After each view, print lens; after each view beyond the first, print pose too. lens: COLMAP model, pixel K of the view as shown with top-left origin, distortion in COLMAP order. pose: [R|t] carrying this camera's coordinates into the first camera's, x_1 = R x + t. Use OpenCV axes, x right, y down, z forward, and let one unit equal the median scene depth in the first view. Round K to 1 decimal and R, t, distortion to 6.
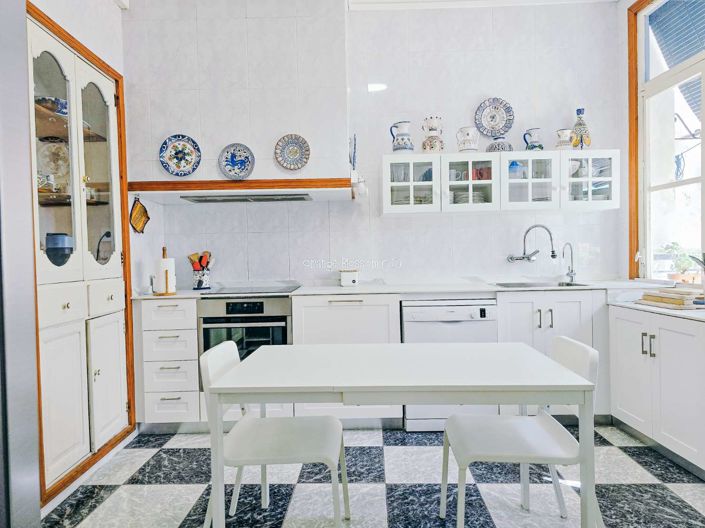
lens RADIAL K [[470.2, 0, 352.4], [0, 470.2, 261.9], [0, 0, 1]] dist [0.062169, -0.063220]
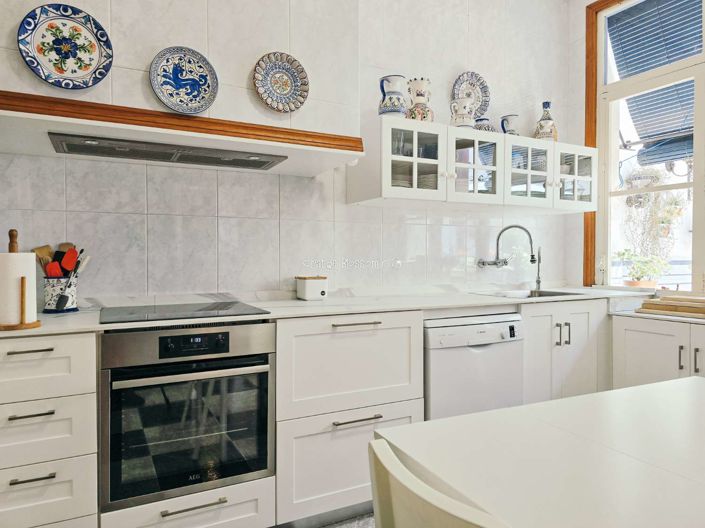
lens RADIAL K [[470.2, 0, 352.4], [0, 470.2, 261.9], [0, 0, 1]] dist [0.062169, -0.063220]
pose [[0.889116, 0.014504, 0.457451, -0.320368], [-0.008812, 0.999855, -0.014574, 0.005996], [-0.457596, 0.008927, 0.889115, 0.416681]]
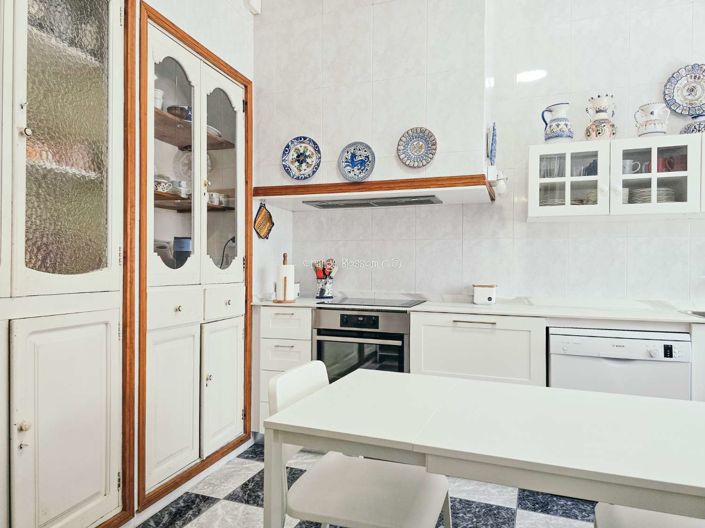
lens RADIAL K [[469.1, 0, 352.5], [0, 469.1, 264.0], [0, 0, 1]] dist [0.065885, -0.060372]
pose [[0.944240, 0.027041, -0.328146, 0.053182], [-0.033858, 0.999313, -0.015076, 0.000509], [0.327513, 0.025346, 0.944507, 0.138473]]
